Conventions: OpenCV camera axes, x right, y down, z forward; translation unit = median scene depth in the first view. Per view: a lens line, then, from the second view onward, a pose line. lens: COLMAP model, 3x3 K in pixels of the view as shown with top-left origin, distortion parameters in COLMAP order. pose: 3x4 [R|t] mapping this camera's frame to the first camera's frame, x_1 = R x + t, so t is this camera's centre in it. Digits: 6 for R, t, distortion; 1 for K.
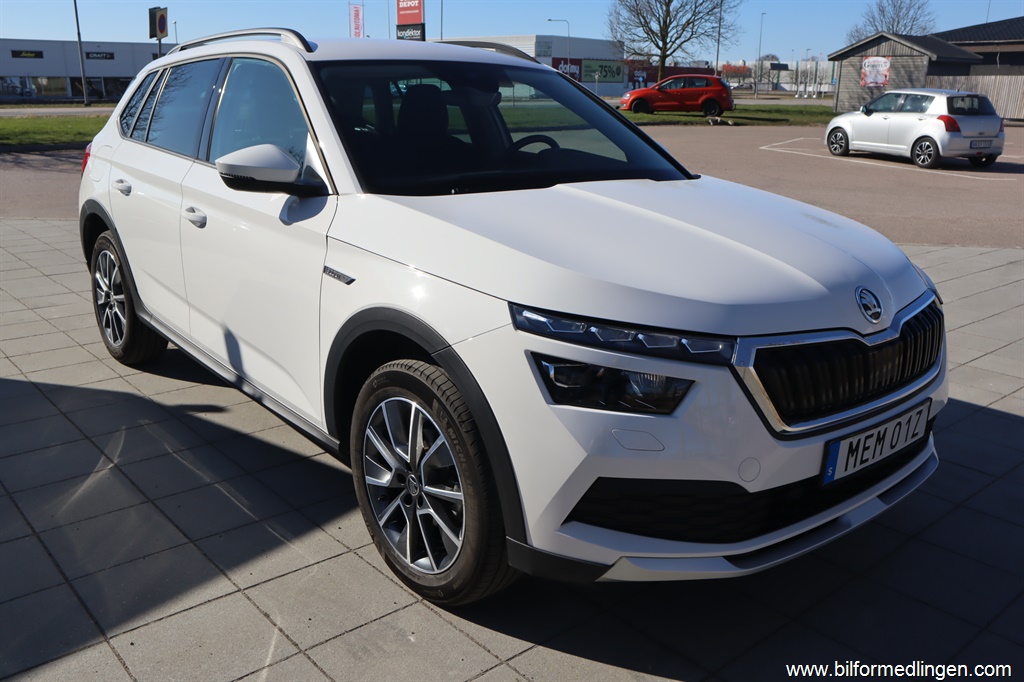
lens RADIAL K [[880.8, 0, 512.0], [0, 880.8, 341.0], [0, 0, 1]] dist [-0.099185, 0.115703]
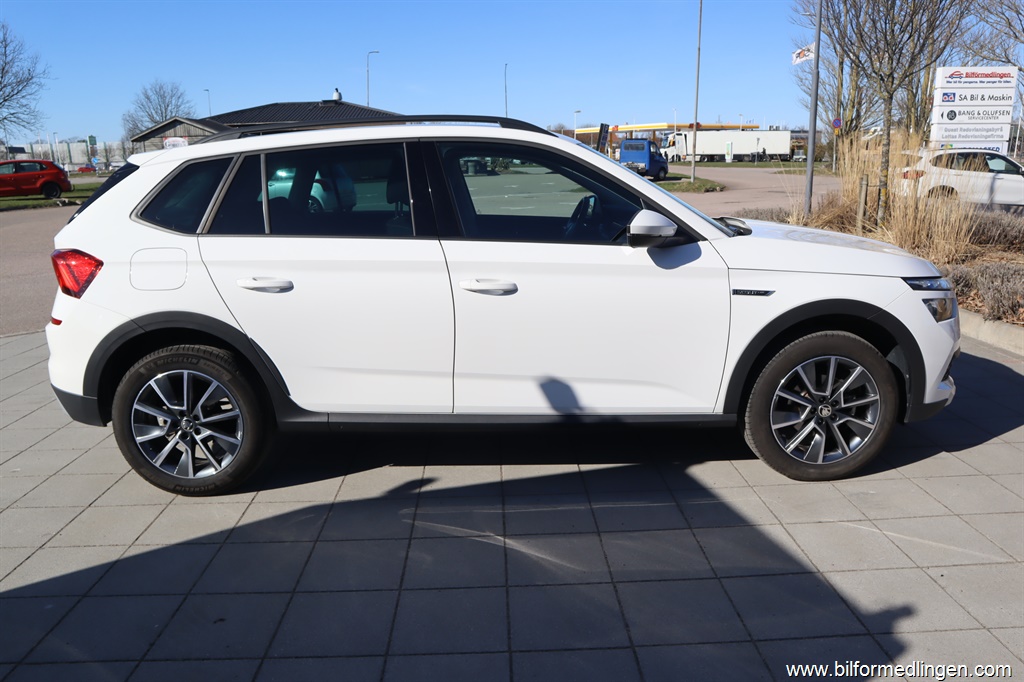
lens RADIAL K [[762.3, 0, 512.0], [0, 762.3, 341.0], [0, 0, 1]] dist [-0.114690, 0.076429]
pose [[0.631710, -0.206212, 0.747274, -0.122335], [0.242678, 0.968123, 0.062007, -0.015010], [-0.736240, 0.142177, 0.661616, 0.042096]]
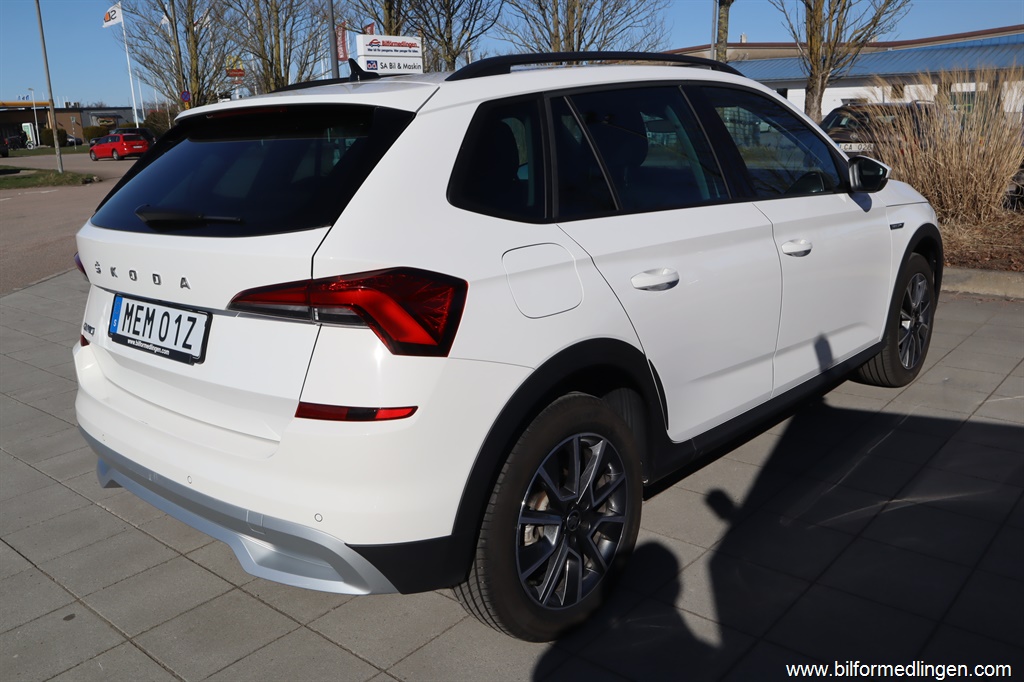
lens RADIAL K [[856.6, 0, 514.9], [0, 856.6, 343.9], [0, 0, 1]] dist [-0.051673, 0.007428]
pose [[-0.141121, -0.260982, 0.954973, -0.144359], [0.313540, 0.903188, 0.293163, -0.048825], [-0.939030, 0.340794, -0.045631, 0.158264]]
